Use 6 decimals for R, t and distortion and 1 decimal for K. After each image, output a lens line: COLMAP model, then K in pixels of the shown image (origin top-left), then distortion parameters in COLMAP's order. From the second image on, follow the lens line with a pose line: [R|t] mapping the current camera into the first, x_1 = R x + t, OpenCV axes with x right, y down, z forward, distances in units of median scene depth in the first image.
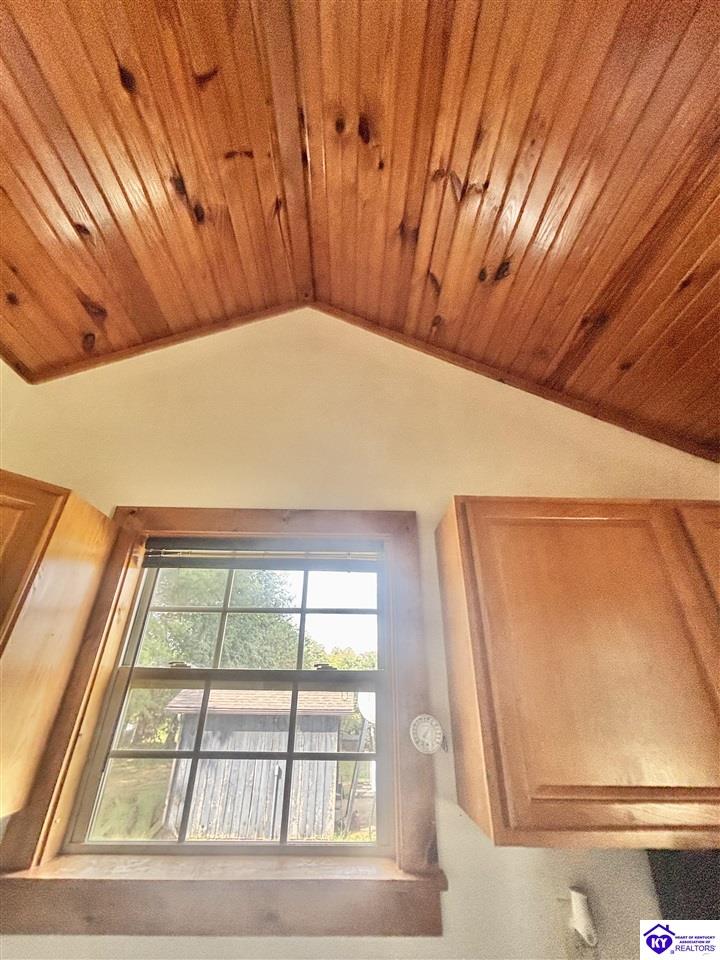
lens RADIAL K [[385.4, 0, 358.2], [0, 385.4, 479.4], [0, 0, 1]] dist [-0.000649, -0.000132]
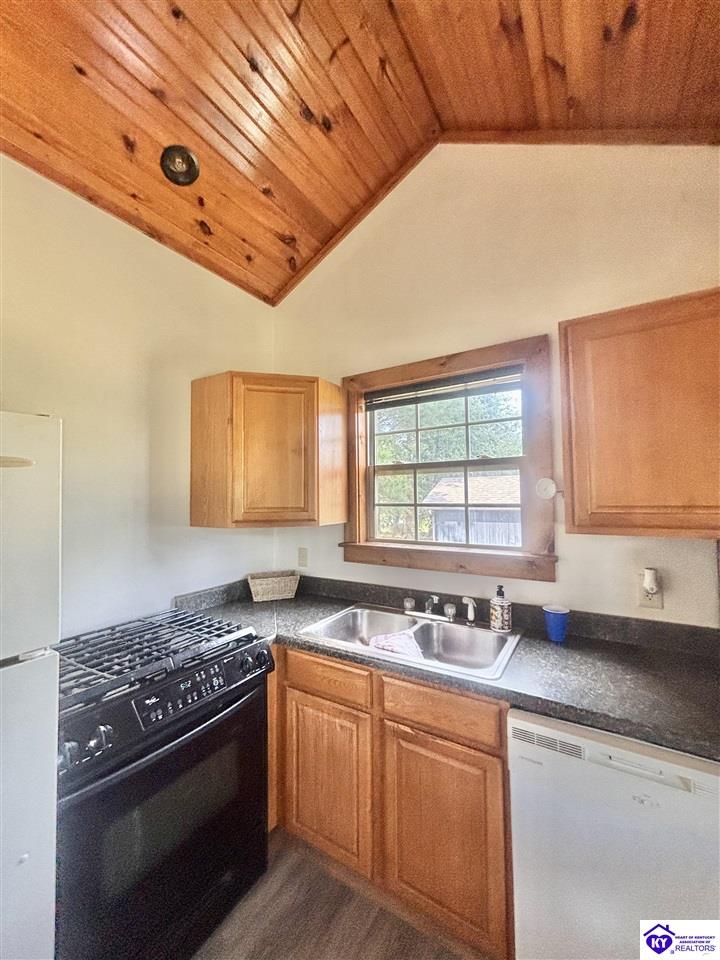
lens RADIAL K [[383.5, 0, 360.0], [0, 383.5, 480.0], [0, 0, 1]] dist [0.026361, -0.011537]
pose [[0.840466, -0.045942, -0.539913, 0.316421], [0.276988, 0.892807, 0.355209, -0.109312], [0.465719, -0.448091, 0.763099, -0.429693]]
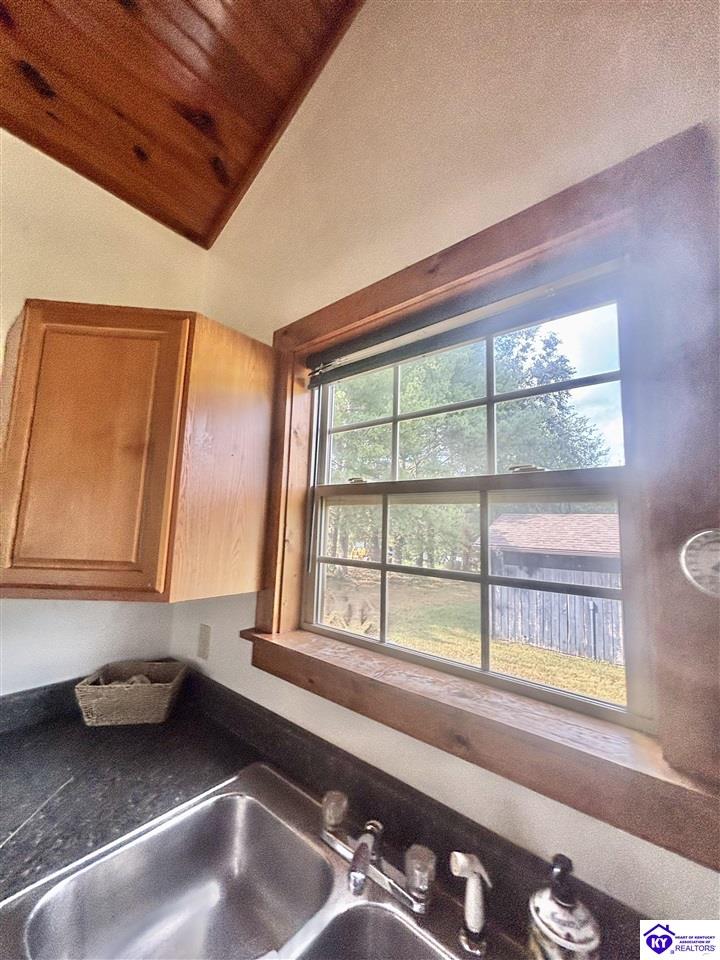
lens RADIAL K [[385.4, 0, 358.2], [0, 385.4, 479.4], [0, 0, 1]] dist [-0.000649, -0.000132]
pose [[0.746385, -0.065152, -0.662318, 0.133925], [0.293056, 0.925692, 0.239193, 0.254499], [0.597518, -0.372626, 0.710015, 0.348950]]
